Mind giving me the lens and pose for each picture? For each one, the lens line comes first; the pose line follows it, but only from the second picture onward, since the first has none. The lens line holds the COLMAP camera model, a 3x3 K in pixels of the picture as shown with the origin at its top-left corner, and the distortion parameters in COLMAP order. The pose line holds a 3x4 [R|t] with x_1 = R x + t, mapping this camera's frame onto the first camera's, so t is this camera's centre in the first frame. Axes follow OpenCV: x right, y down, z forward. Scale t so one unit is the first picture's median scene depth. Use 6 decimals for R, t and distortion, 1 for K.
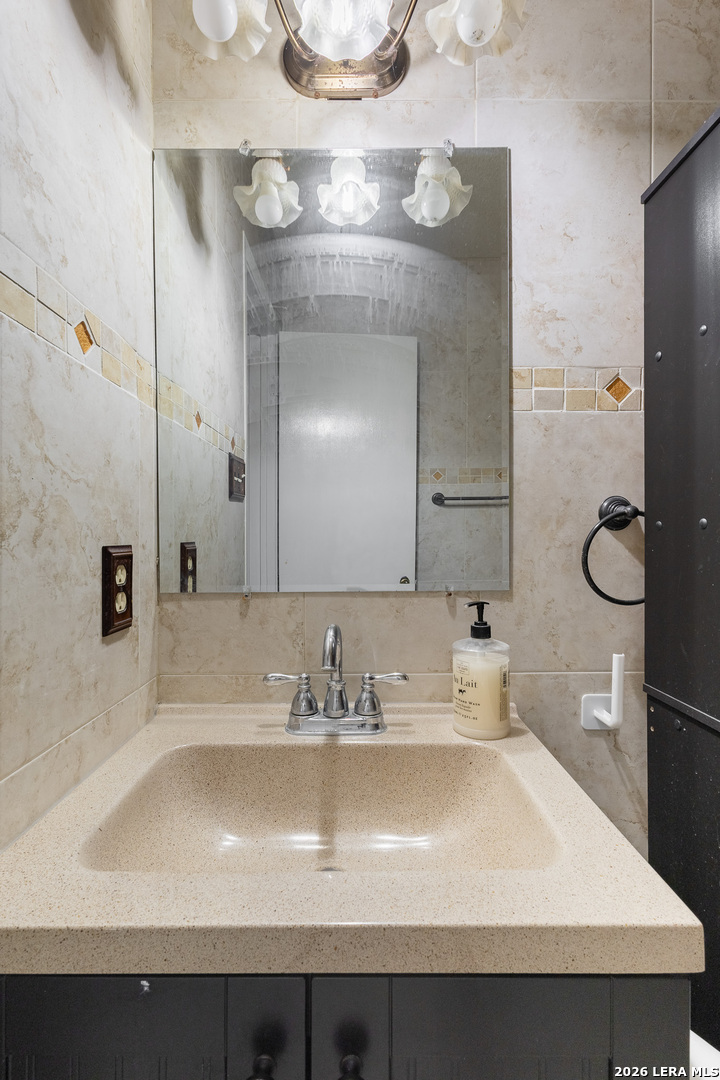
lens RADIAL K [[498.9, 0, 360.4], [0, 498.9, 541.7], [0, 0, 1]] dist [0.013348, -0.002538]
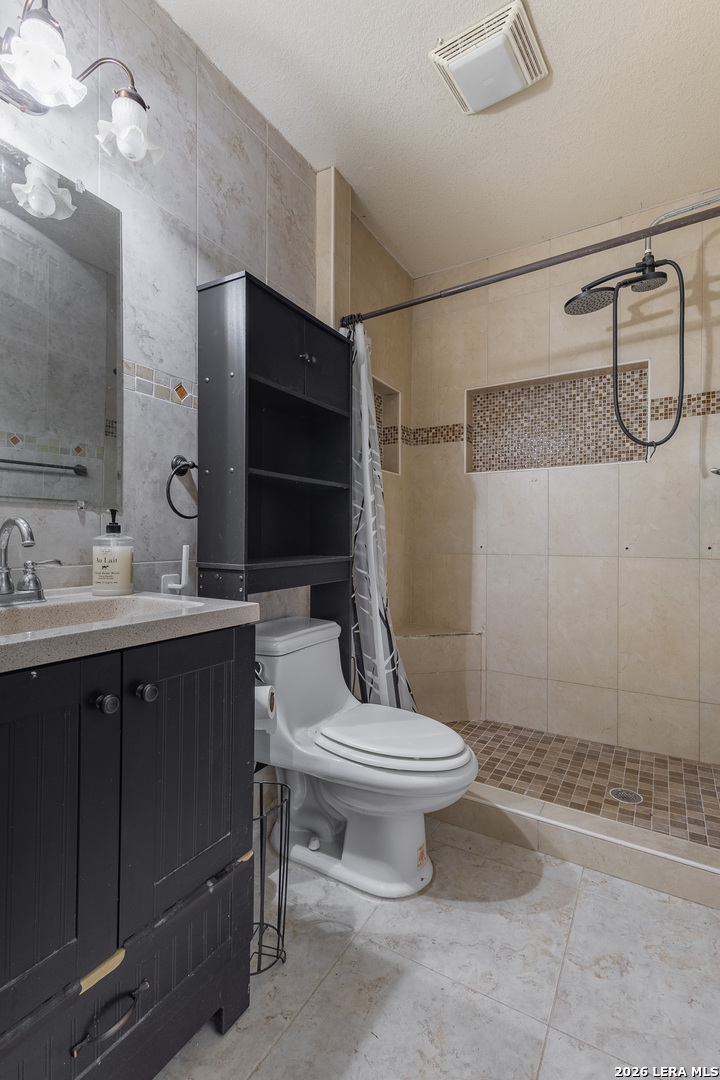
lens RADIAL K [[498.9, 0, 357.7], [0, 498.9, 538.6], [0, 0, 1]] dist [0.013348, -0.002538]
pose [[0.525618, 0.006991, 0.850692, -0.596706], [-0.003138, 0.999975, -0.006279, 0.195778], [-0.850715, 0.000631, 0.525627, -0.381593]]
